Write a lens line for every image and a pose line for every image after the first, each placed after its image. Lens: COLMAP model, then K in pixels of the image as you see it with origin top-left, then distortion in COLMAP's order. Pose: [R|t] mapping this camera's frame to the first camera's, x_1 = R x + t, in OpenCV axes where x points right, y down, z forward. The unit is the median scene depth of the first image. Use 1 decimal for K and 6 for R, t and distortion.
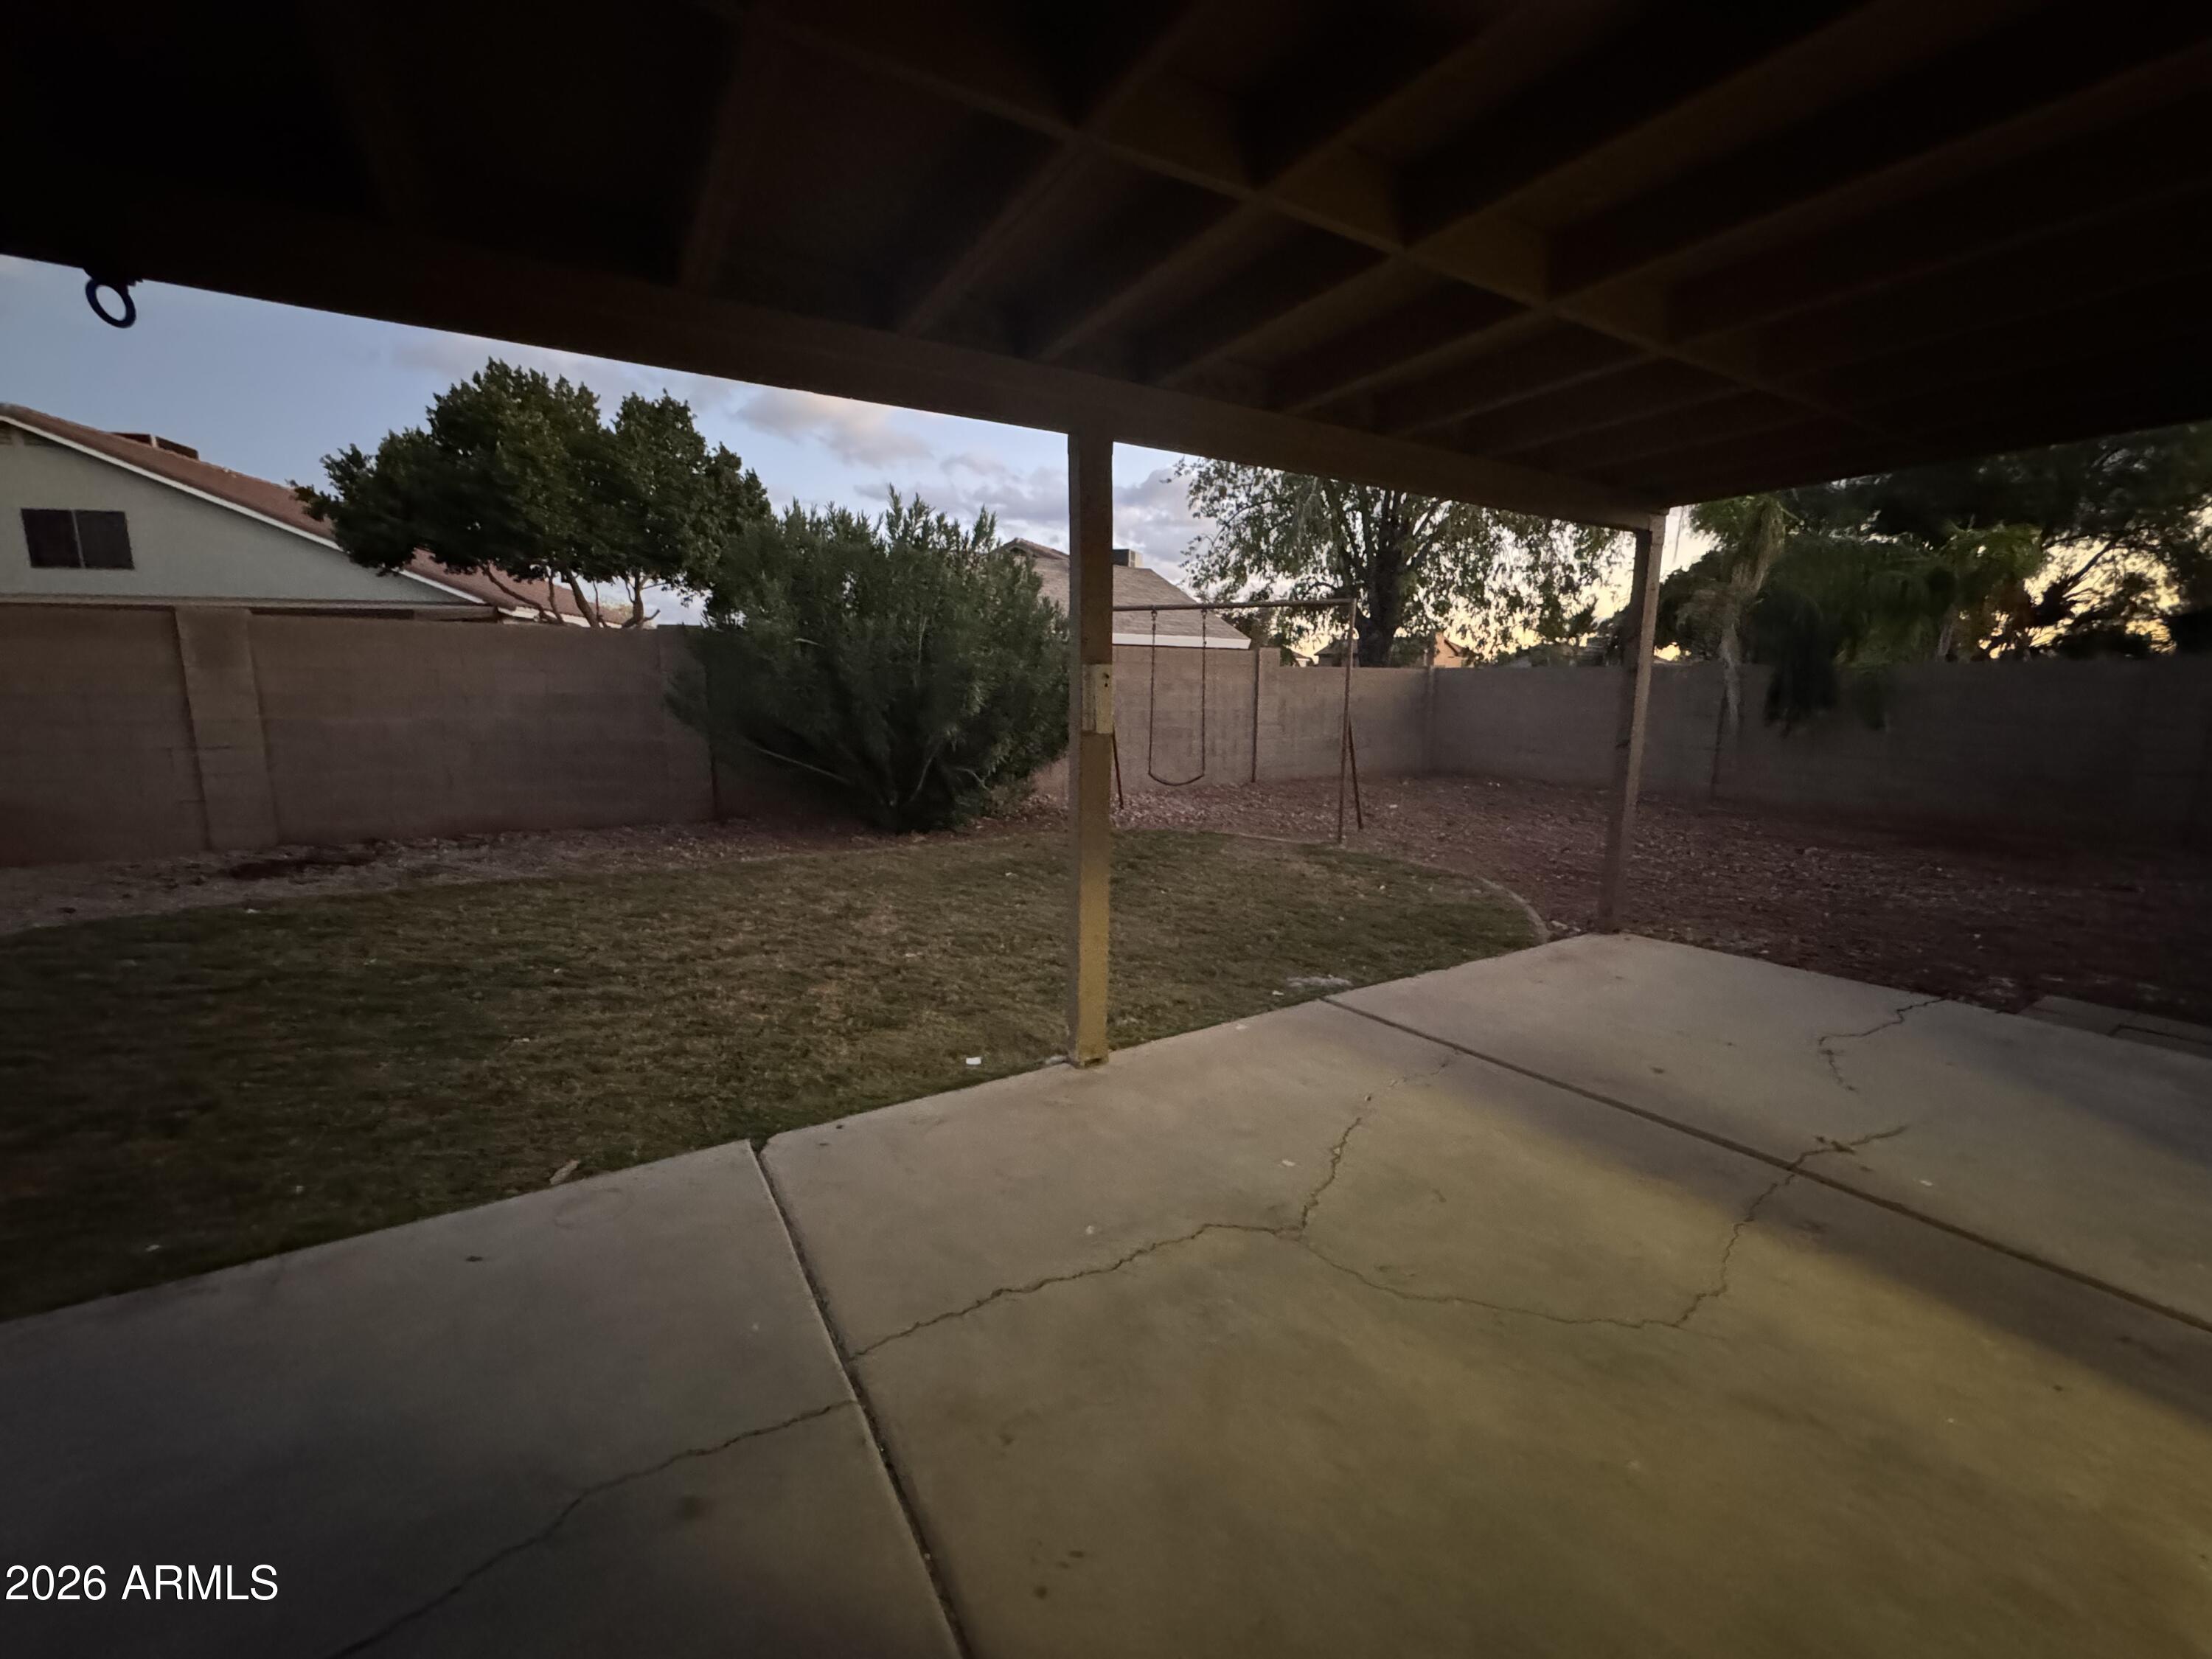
lens RADIAL K [[893.6, 0, 1106.0], [0, 893.6, 829.5], [0, 0, 1]] dist [0.001182, -0.000075]
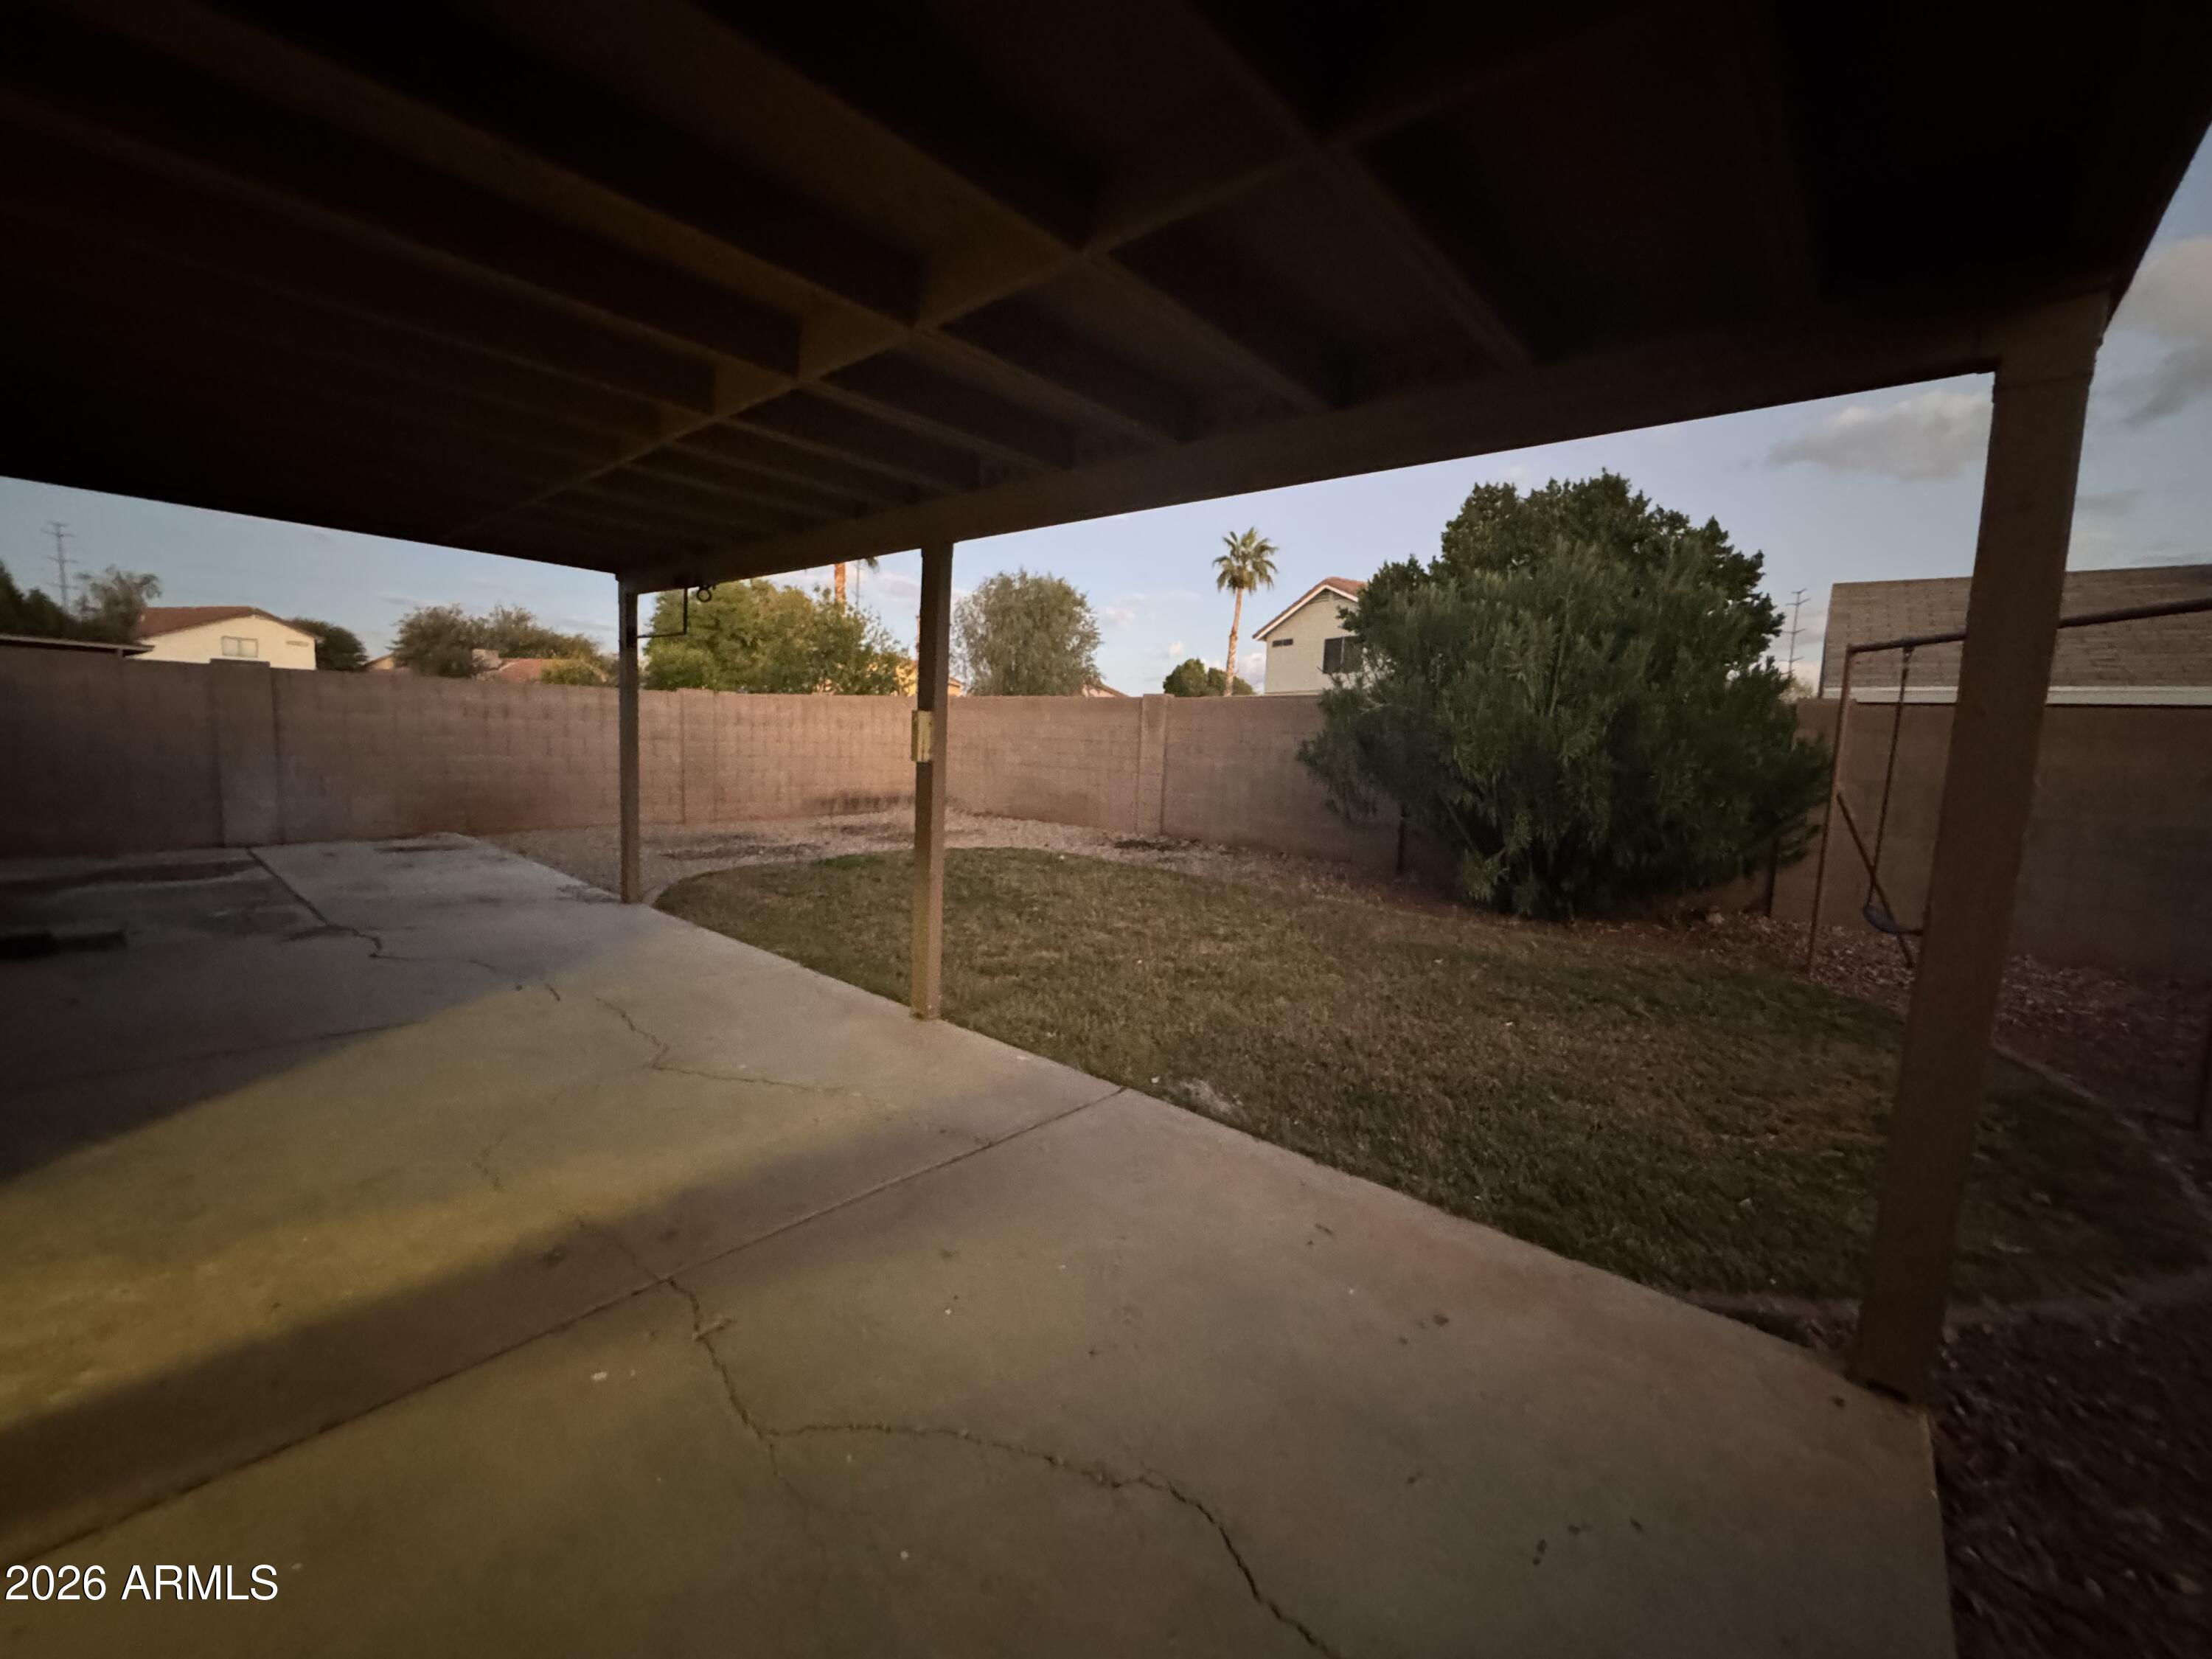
lens RADIAL K [[893.6, 0, 1106.0], [0, 893.6, 829.5], [0, 0, 1]] dist [0.001182, -0.000075]
pose [[0.293101, 0.109994, -0.949733, 0.935175], [-0.192322, 0.979838, 0.054127, -0.093520], [0.936538, 0.166790, 0.308345, 0.599994]]
